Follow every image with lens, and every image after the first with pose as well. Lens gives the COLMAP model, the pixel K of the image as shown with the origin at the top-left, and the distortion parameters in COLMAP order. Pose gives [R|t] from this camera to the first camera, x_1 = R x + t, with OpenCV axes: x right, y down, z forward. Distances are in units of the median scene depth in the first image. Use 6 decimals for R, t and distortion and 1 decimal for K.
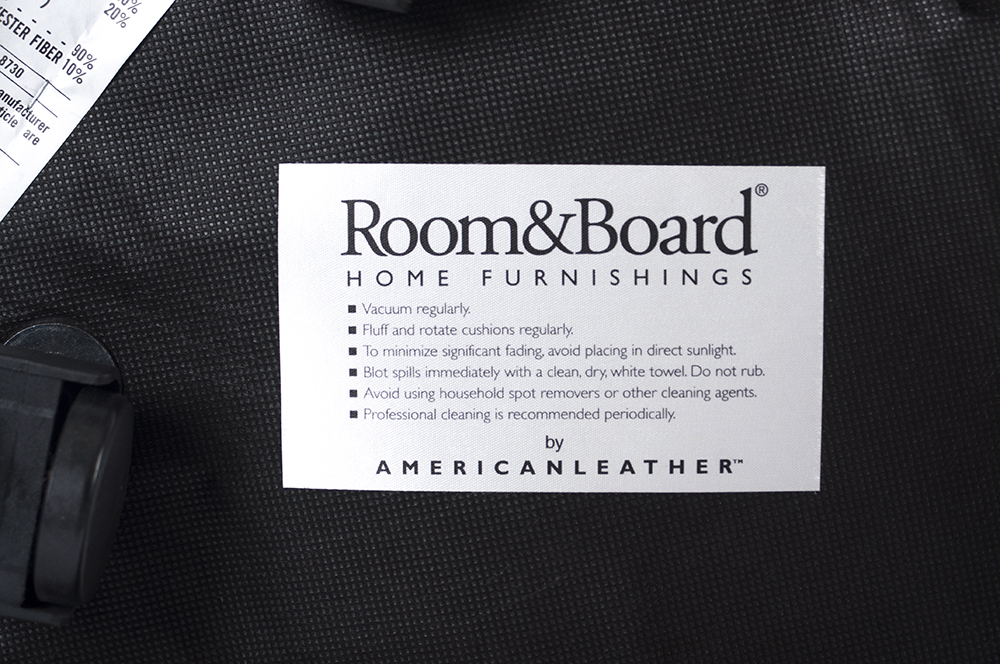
lens RADIAL K [[2599.8, 0, 500.0], [0, 2599.8, 332.0], [0, 0, 1]] dist [0.055072, -0.064543]
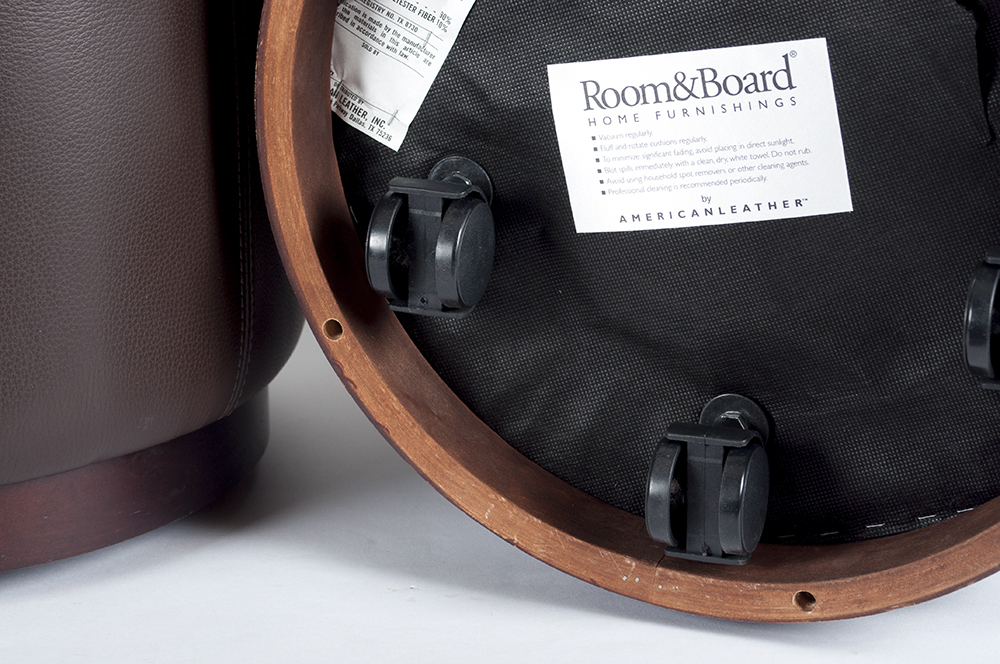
lens RADIAL K [[2599.8, 0, 500.0], [0, 2599.8, 332.0], [0, 0, 1]] dist [0.055072, -0.064543]
pose [[0.932410, -0.071037, -0.354353, 0.535682], [0.136228, 0.977251, 0.162549, -0.186681], [0.334745, -0.199836, 0.920876, -0.777738]]
